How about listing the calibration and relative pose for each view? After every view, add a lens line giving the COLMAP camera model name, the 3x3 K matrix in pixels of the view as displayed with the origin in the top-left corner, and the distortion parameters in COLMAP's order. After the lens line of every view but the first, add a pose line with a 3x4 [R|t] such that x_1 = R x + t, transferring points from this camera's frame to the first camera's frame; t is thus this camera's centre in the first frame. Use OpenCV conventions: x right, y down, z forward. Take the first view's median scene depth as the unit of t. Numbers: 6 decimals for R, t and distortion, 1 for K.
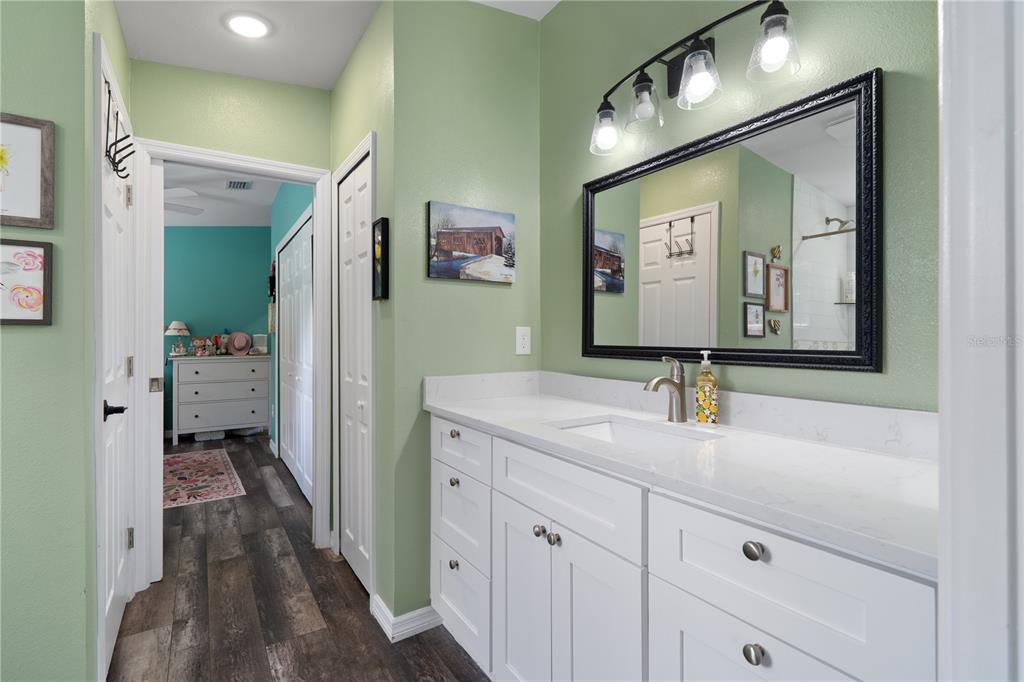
lens RADIAL K [[470.7, 0, 512.1], [0, 470.7, 337.7], [0, 0, 1]] dist [-0.001684, -0.000092]
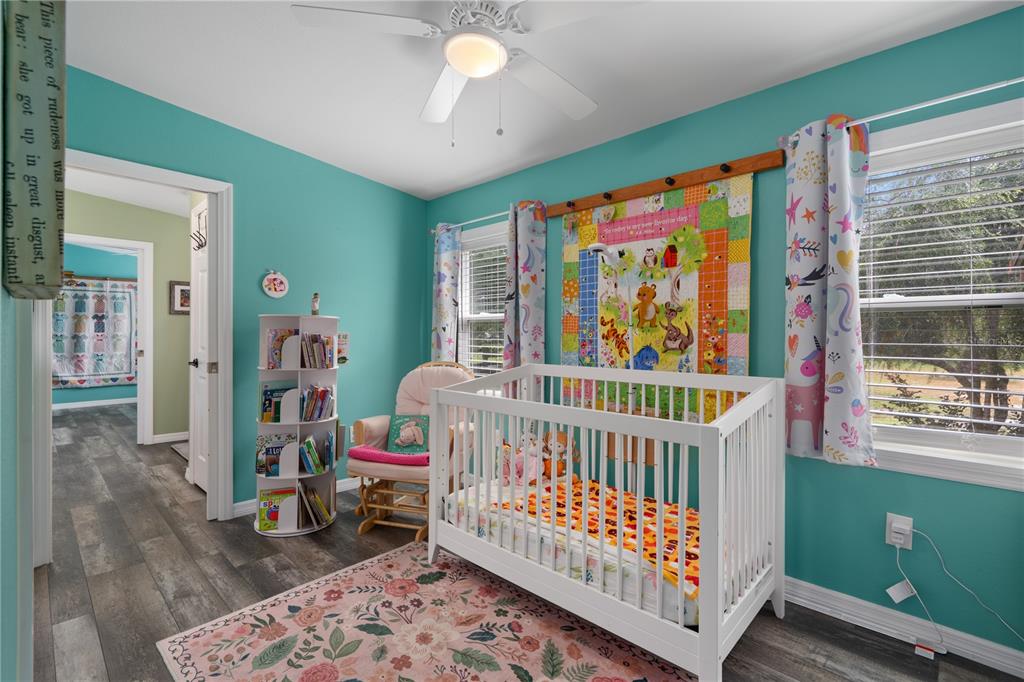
lens RADIAL K [[470.7, 0, 512.0], [0, 470.7, 337.1], [0, 0, 1]] dist [-0.001684, -0.000092]
pose [[-0.977148, -0.002888, -0.212539, -0.943700], [-0.003862, 0.999984, 0.004165, 0.006159], [0.212523, 0.004891, -0.977144, 1.785366]]
